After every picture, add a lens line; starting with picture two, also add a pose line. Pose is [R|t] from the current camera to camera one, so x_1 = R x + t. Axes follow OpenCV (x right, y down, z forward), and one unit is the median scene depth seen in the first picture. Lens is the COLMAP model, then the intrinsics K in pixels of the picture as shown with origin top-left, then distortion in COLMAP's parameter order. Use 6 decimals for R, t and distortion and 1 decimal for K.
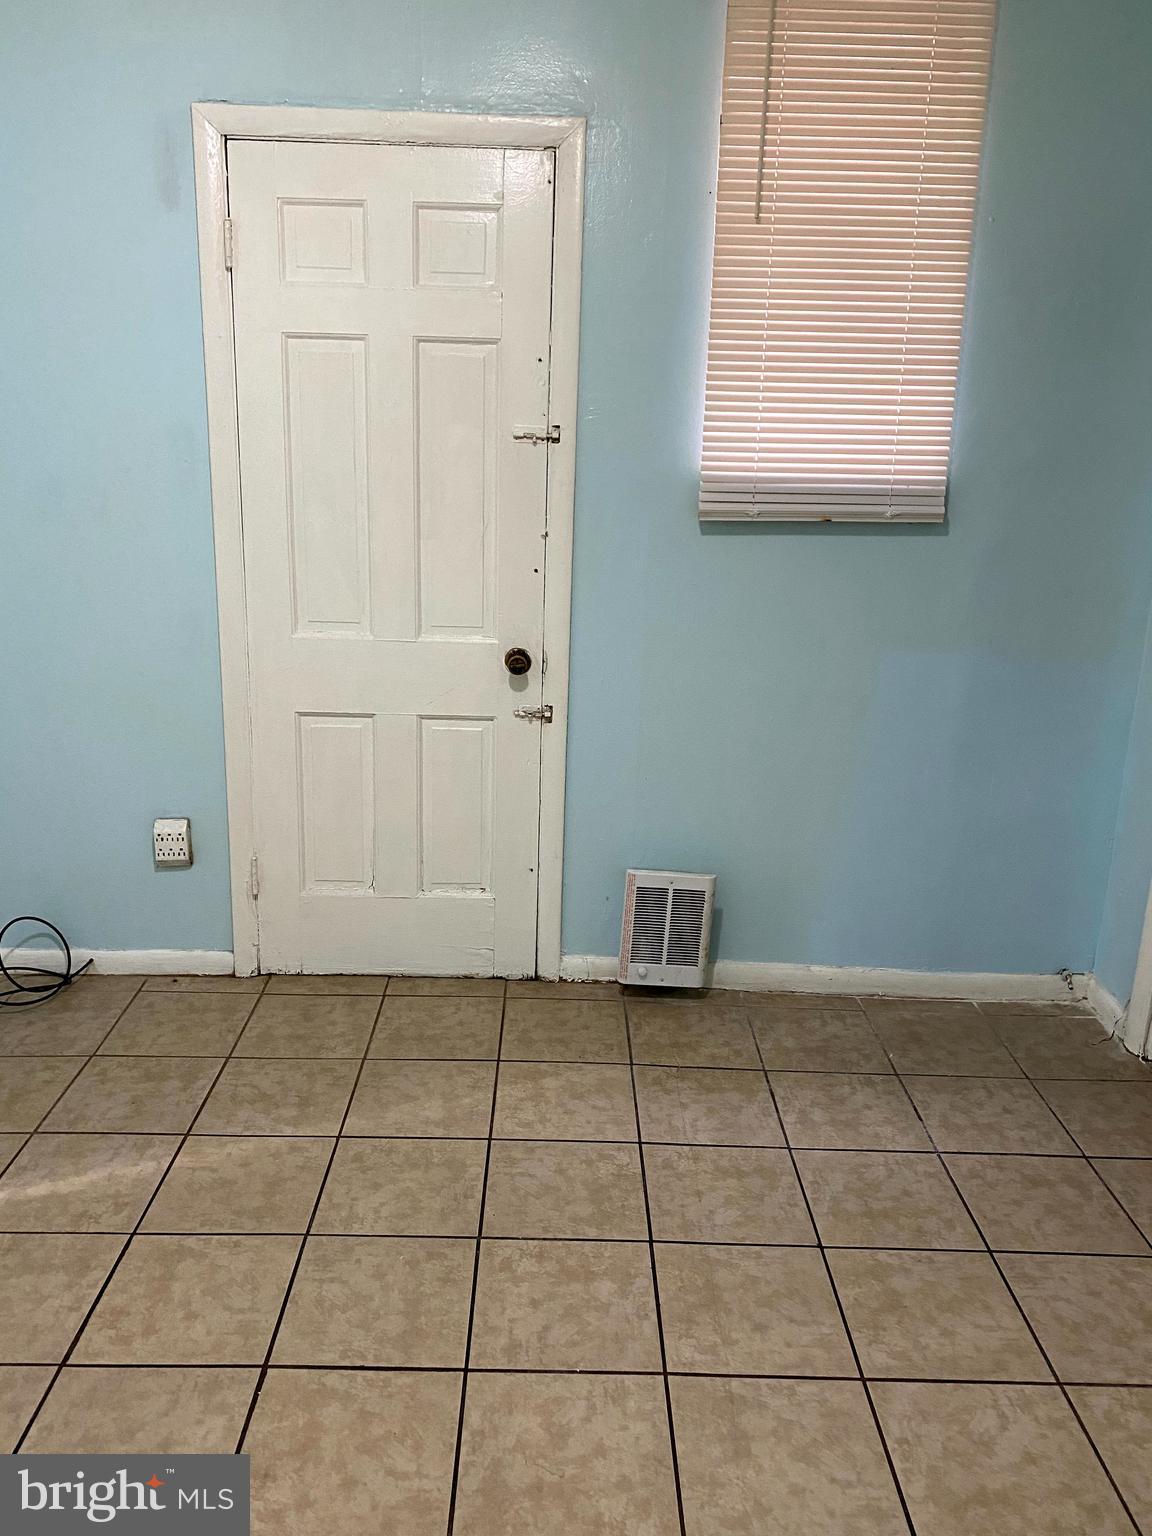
lens RADIAL K [[1169.9, 0, 572.3], [0, 1169.9, 760.5], [0, 0, 1]] dist [0.030545, 0.000407]
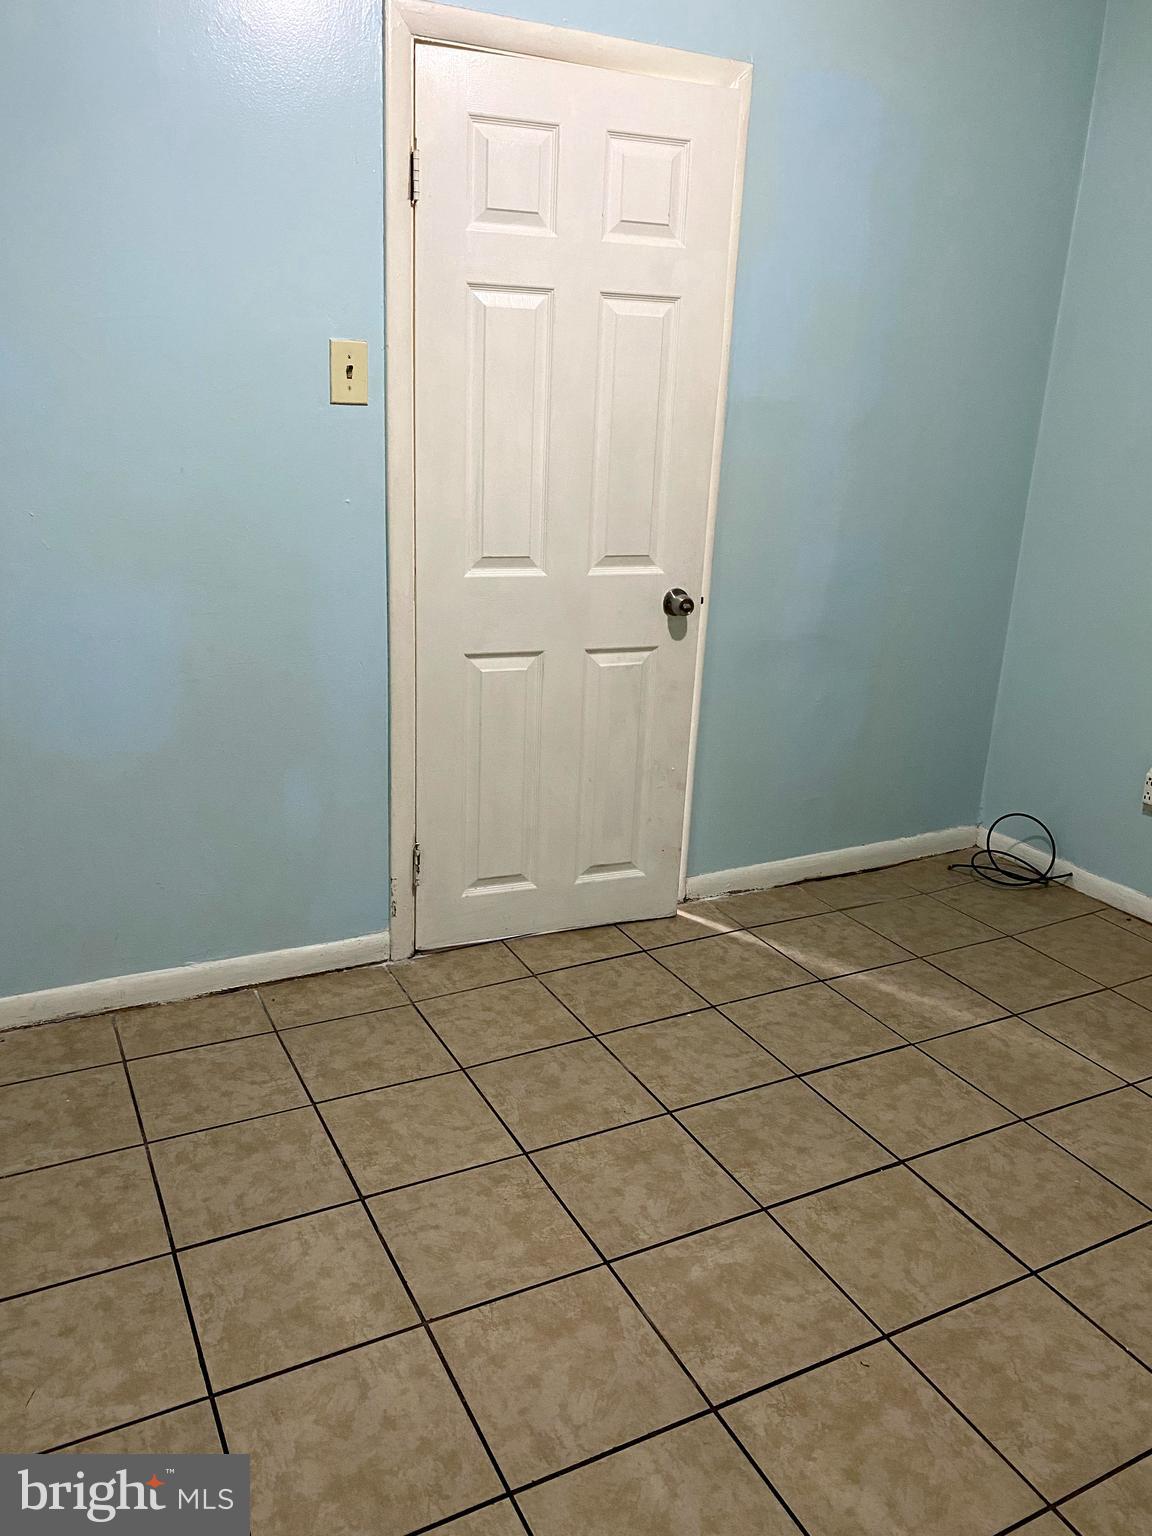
lens RADIAL K [[1169.9, 0, 586.8], [0, 1169.9, 763.2], [0, 0, 1]] dist [0.030545, 0.000407]
pose [[0.457458, 0.257297, -0.851193, 0.393676], [-0.252511, 0.955406, 0.153091, 0.021994], [0.852625, 0.144903, 0.502029, 0.060633]]
